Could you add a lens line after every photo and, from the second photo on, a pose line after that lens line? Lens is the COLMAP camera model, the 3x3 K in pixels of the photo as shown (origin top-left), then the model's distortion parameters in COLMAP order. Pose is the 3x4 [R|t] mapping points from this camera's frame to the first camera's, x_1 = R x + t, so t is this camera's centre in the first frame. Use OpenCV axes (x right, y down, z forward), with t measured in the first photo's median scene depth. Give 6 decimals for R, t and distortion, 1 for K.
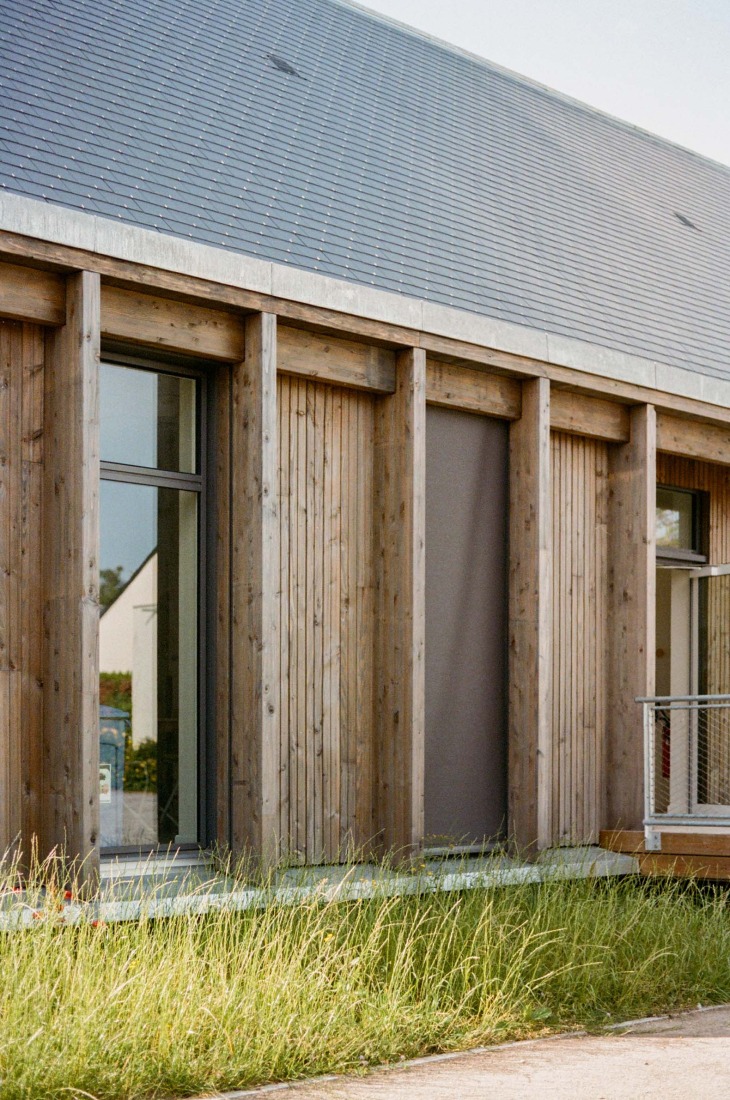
lens RADIAL K [[1715.8, 0, 365.0], [0, 1715.8, 550.0], [0, 0, 1]] dist [0.016572, 0.046523]
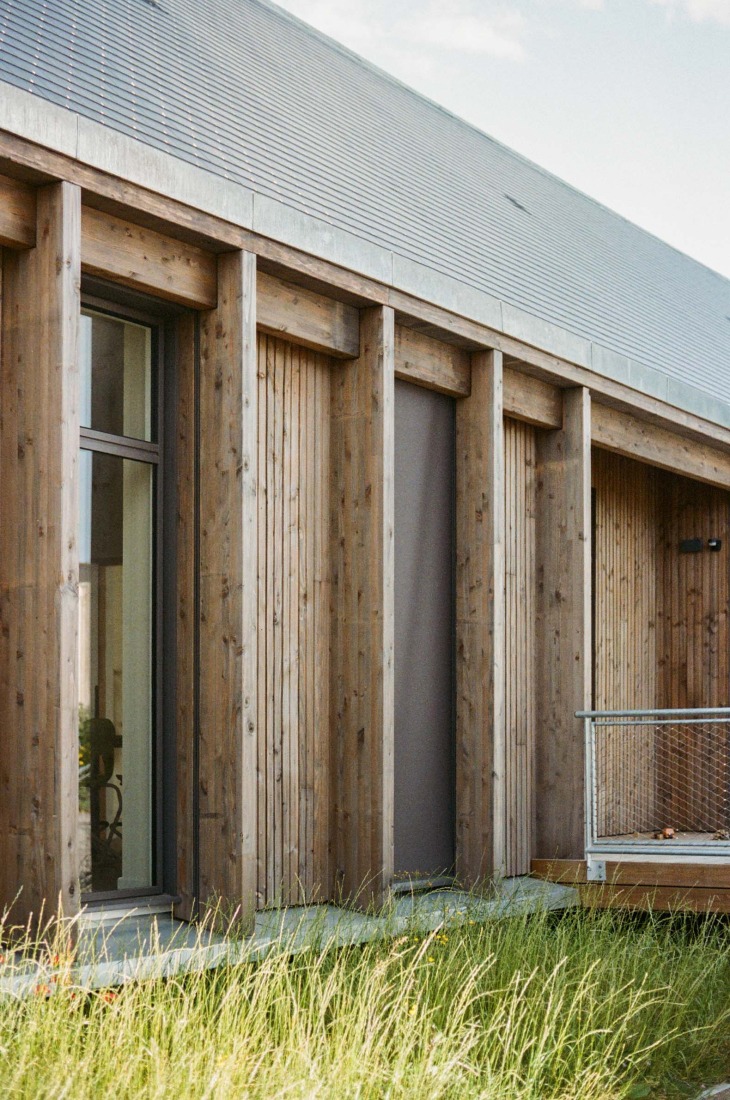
lens RADIAL K [[1741.5, 0, 365.0], [0, 1741.5, 550.0], [0, 0, 1]] dist [-0.026350, -0.089417]
pose [[0.978669, 0.021334, 0.204331, -0.160883], [-0.020889, 0.999772, -0.004337, 0.008868], [-0.204377, -0.000024, 0.978892, 0.150867]]
